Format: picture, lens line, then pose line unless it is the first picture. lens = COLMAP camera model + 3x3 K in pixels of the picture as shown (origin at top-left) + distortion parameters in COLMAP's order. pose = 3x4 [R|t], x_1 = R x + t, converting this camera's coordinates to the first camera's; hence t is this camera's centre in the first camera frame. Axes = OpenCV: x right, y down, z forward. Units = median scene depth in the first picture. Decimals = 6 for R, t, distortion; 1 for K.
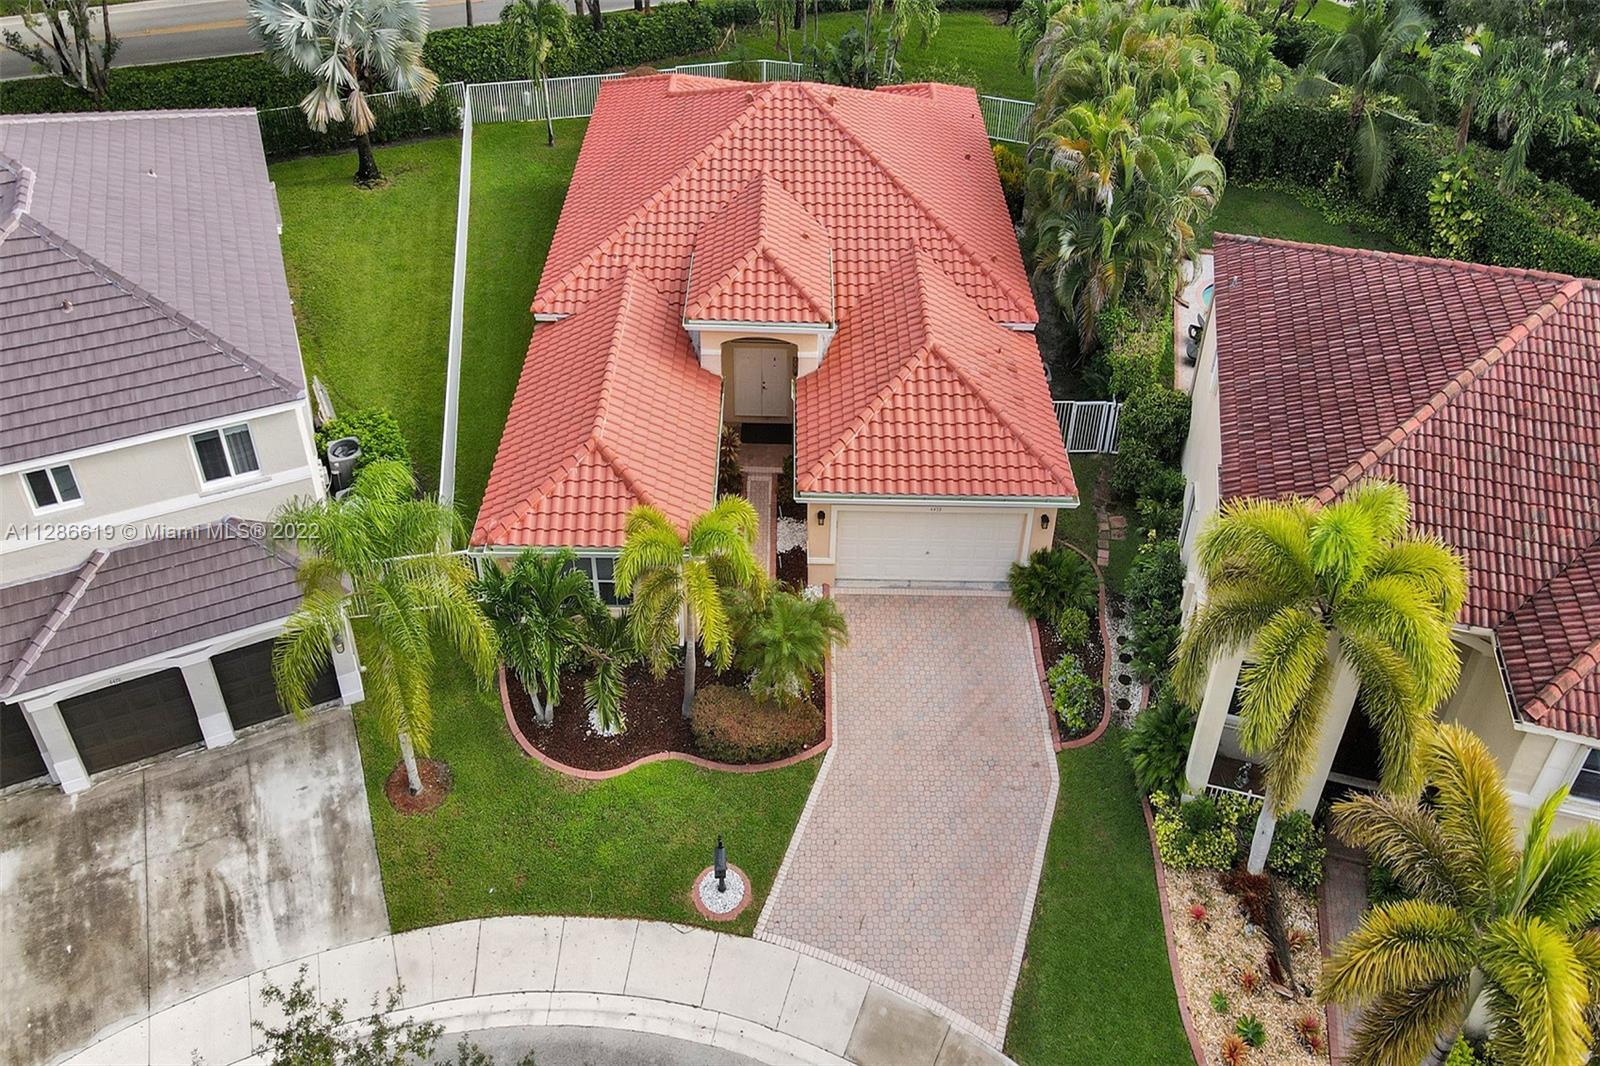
lens RADIAL K [[1137.3, 0, 837.1], [0, 1137.3, 431.8], [0, 0, 1]] dist [0.009088, 0.005193]
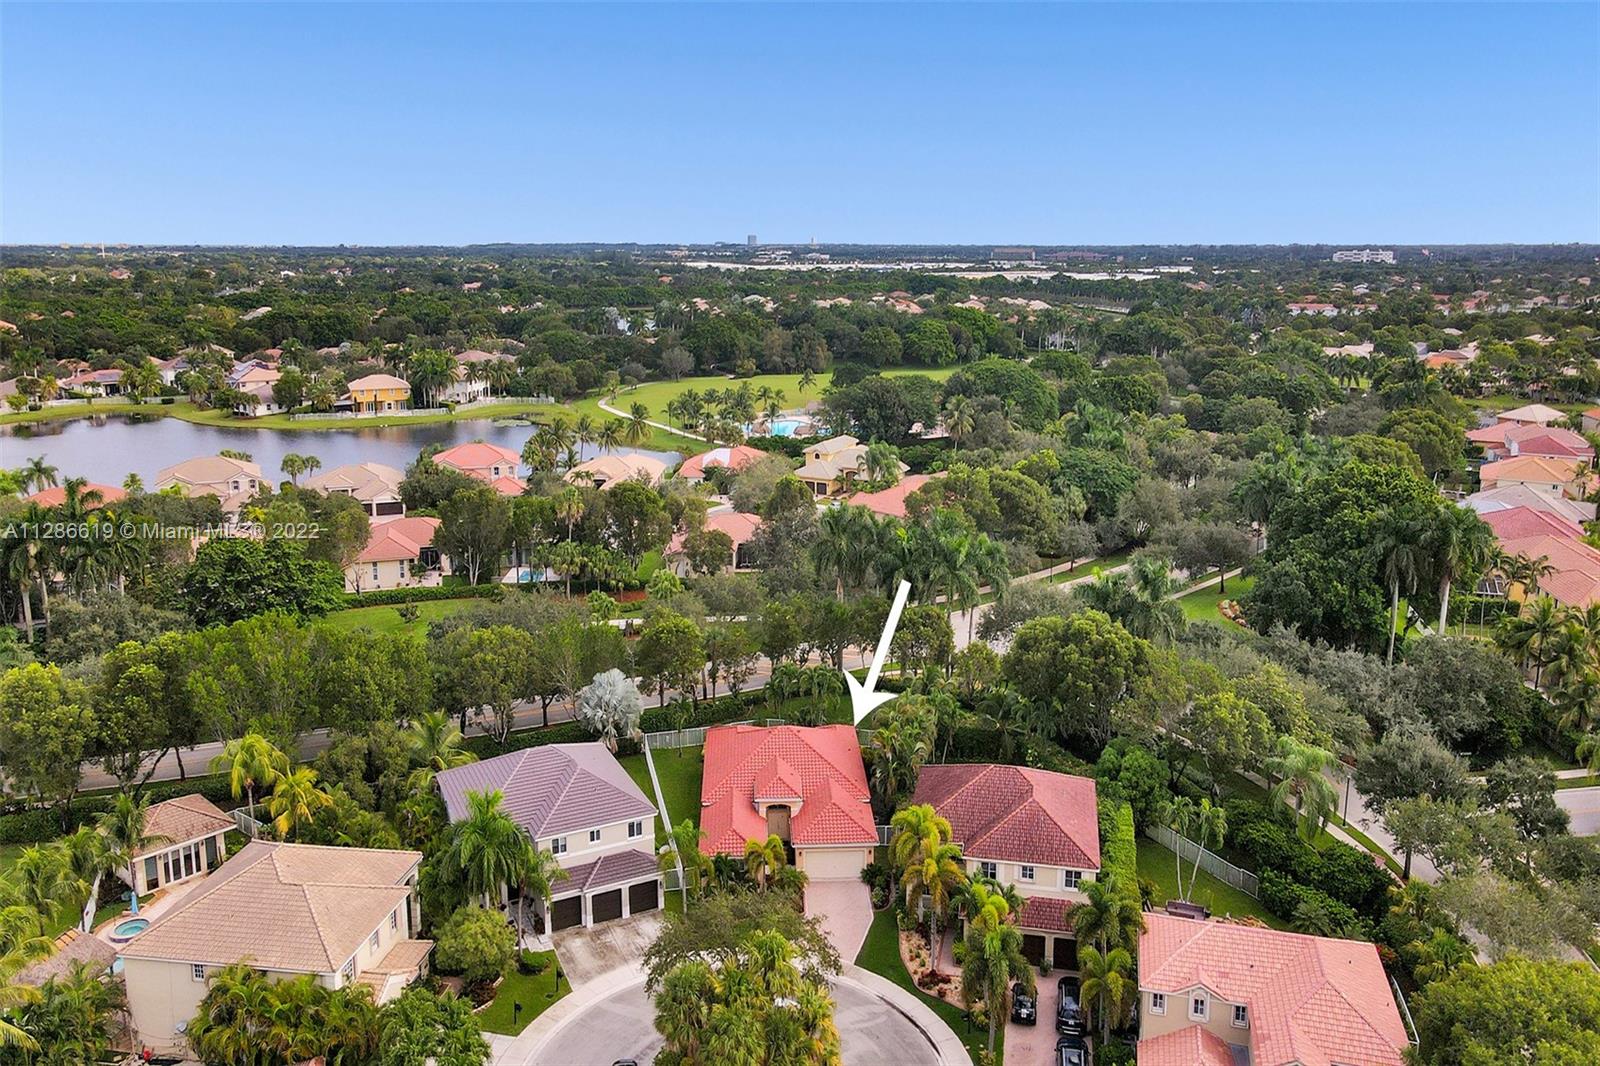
lens RADIAL K [[1204.2, 0, 835.1], [0, 1204.2, 611.8], [0, 0, 1]] dist [0.005158, 0.041382]
pose [[0.998686, -0.038603, 0.033696, -0.005686], [0.048736, 0.918669, -0.392010, 0.907977], [-0.015822, 0.393137, 0.919344, -2.767501]]
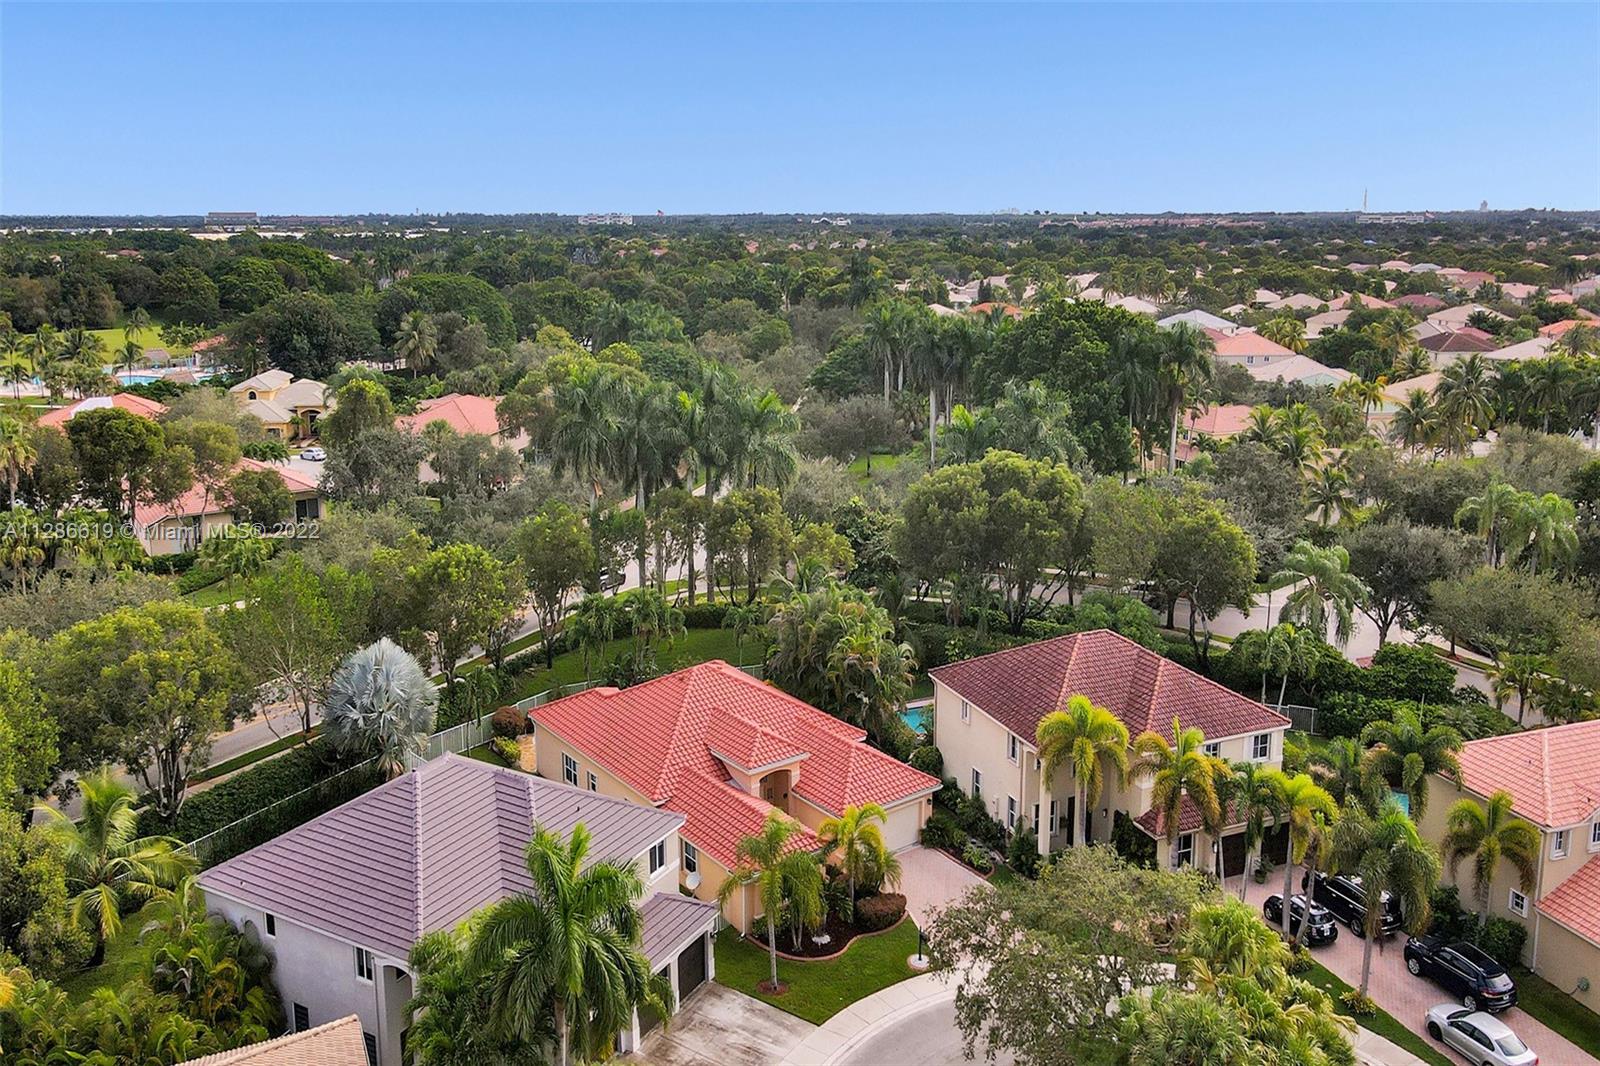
lens RADIAL K [[1283.2, 0, 835.0], [0, 1283.2, 481.6], [0, 0, 1]] dist [0.013382, 0.013811]
pose [[0.805950, -0.153454, 0.571749, -1.517357], [0.403712, 0.848860, -0.341253, 0.367334], [-0.432968, 0.505855, 0.746089, -1.217153]]
